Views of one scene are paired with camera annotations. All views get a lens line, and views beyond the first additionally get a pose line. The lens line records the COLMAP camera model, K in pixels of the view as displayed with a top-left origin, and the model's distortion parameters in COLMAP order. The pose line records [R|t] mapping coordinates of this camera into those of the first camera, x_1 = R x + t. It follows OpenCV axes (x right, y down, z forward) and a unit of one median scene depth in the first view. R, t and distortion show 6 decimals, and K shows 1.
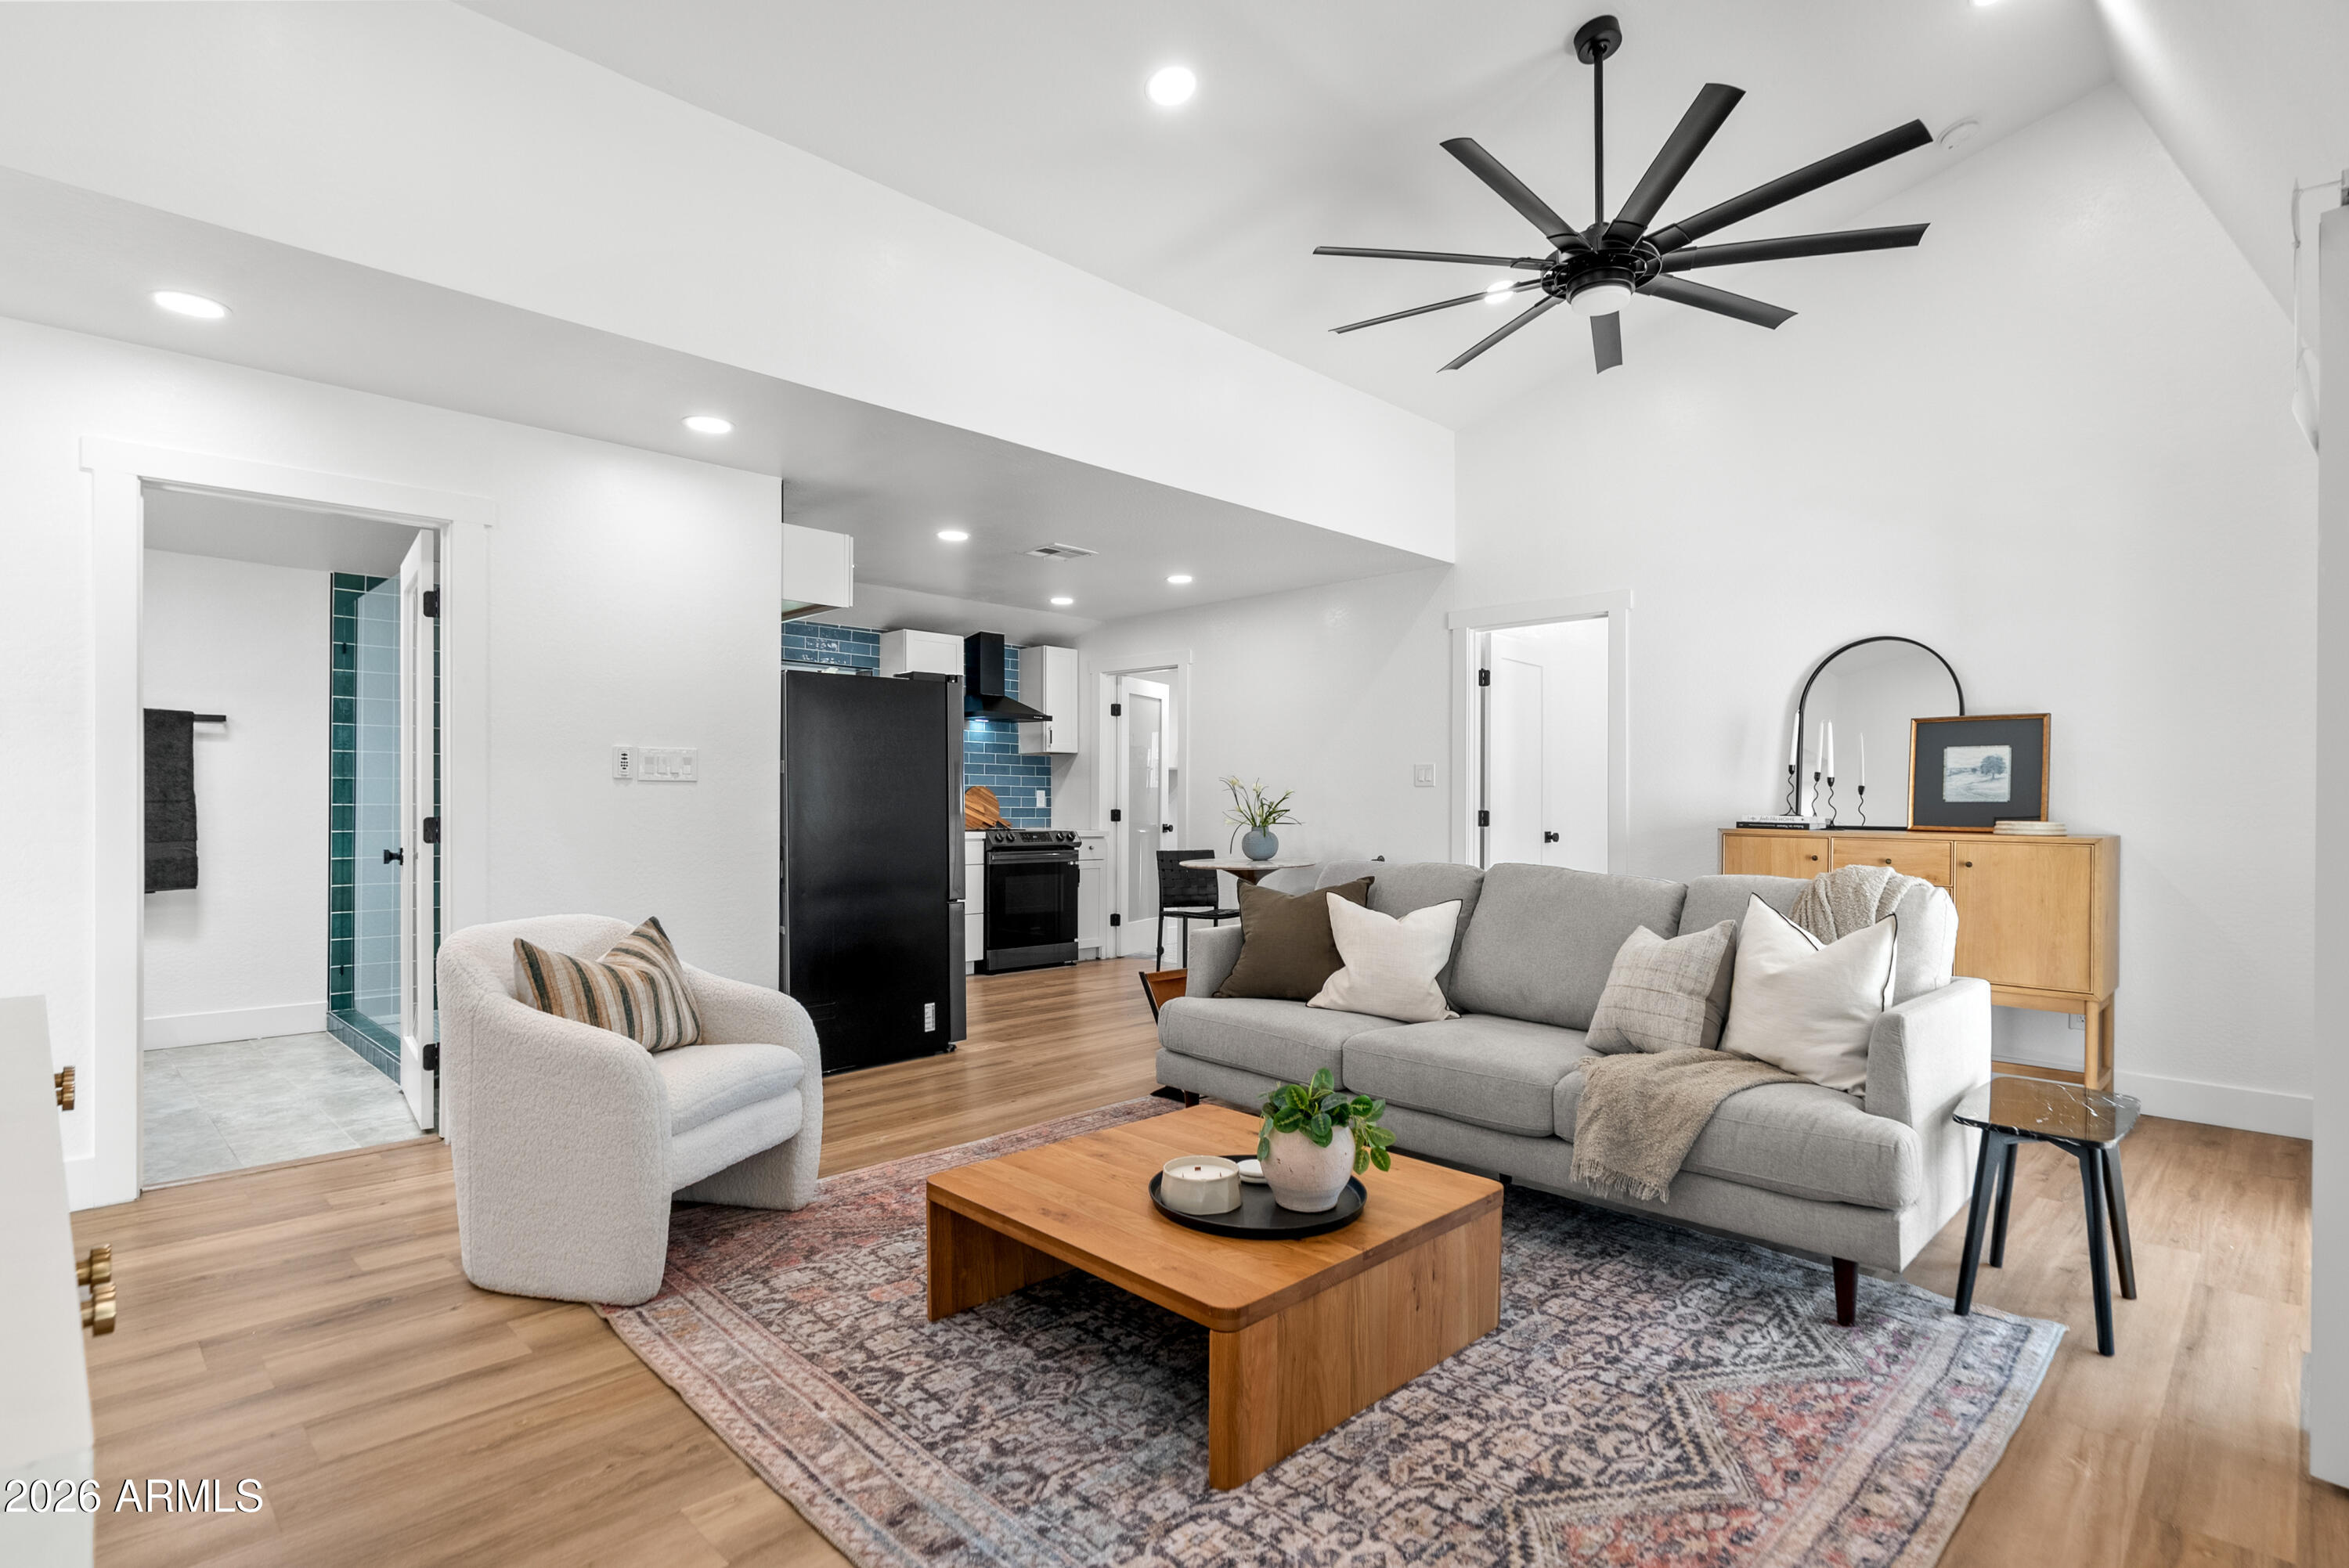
lens RADIAL K [[1154.0, 0, 1164.9], [0, 1154.0, 797.8], [0, 0, 1]] dist [-0.003958, -0.000096]
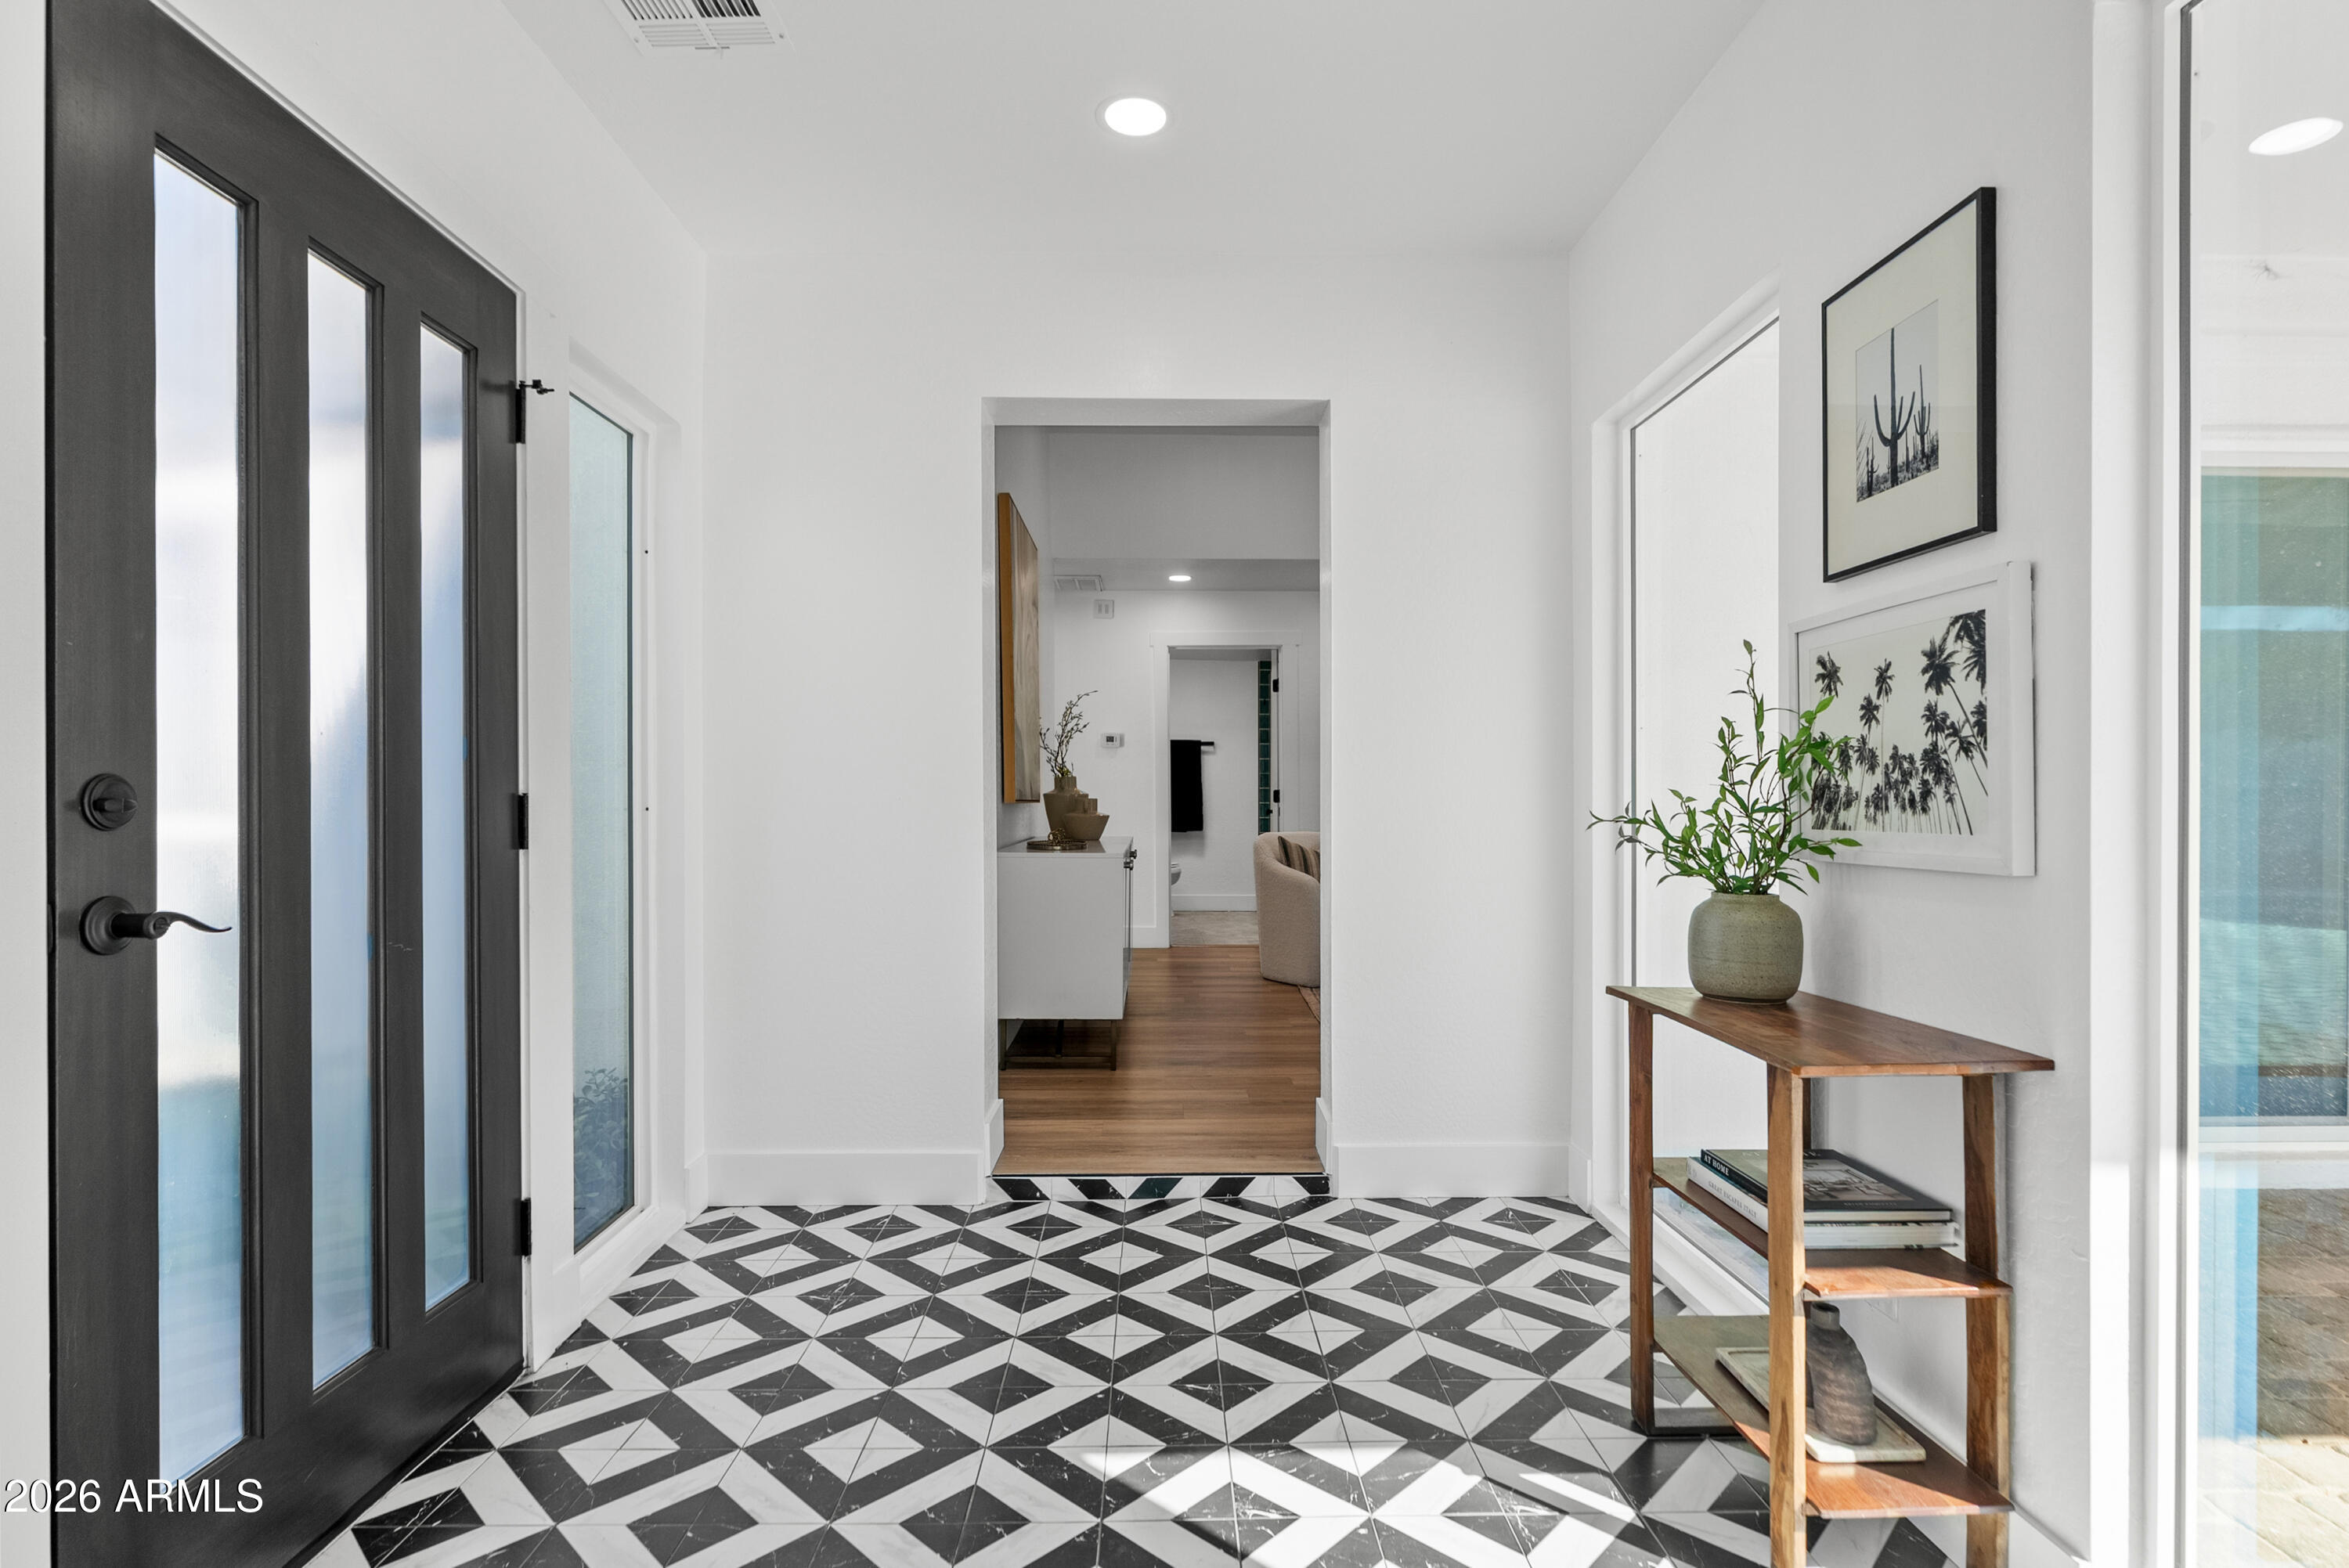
lens RADIAL K [[1154.0, 0, 1164.9], [0, 1154.0, 797.8], [0, 0, 1]] dist [-0.003958, -0.000096]
pose [[0.716765, -0.004123, -0.697303, 0.473313], [0.002898, 0.999991, -0.002933, 0.027349], [0.697309, 0.000082, 0.716770, -0.439941]]
